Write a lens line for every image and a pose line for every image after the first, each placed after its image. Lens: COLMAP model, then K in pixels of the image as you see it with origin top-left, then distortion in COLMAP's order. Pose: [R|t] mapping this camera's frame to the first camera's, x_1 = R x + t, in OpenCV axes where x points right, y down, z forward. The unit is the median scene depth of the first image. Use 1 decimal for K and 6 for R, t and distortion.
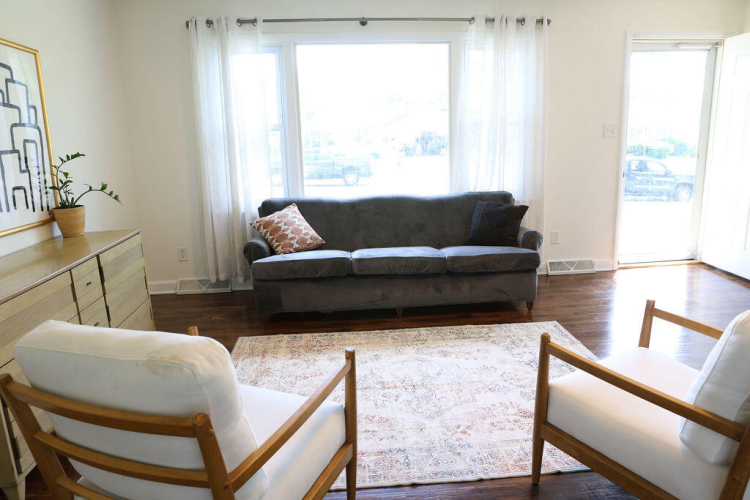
lens RADIAL K [[504.0, 0, 377.3], [0, 504.0, 242.3], [0, 0, 1]] dist [-0.110227, 0.082041]
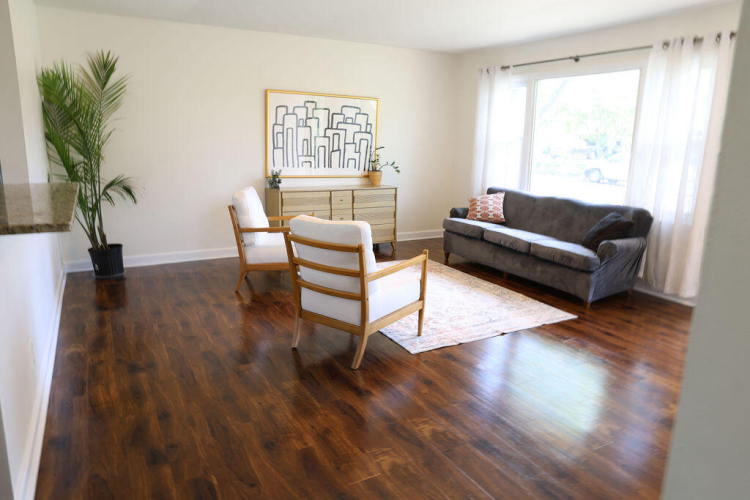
lens RADIAL K [[504.0, 0, 377.3], [0, 504.0, 242.3], [0, 0, 1]] dist [-0.110227, 0.082041]
pose [[0.417752, 0.217692, -0.882096, 1.097033], [-0.221947, 0.965909, 0.133264, -0.053672], [0.881035, 0.140108, 0.451827, 0.057355]]
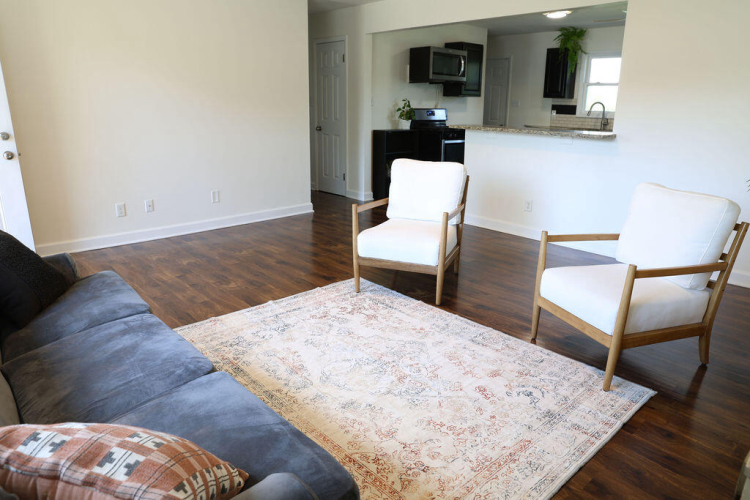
lens RADIAL K [[504.0, 0, 377.3], [0, 504.0, 242.3], [0, 0, 1]] dist [-0.110227, 0.082041]
pose [[-0.609016, -0.196593, 0.768408, -0.453114], [0.169240, 0.914276, 0.368046, -0.211934], [-0.774892, 0.354191, -0.523537, 1.048715]]
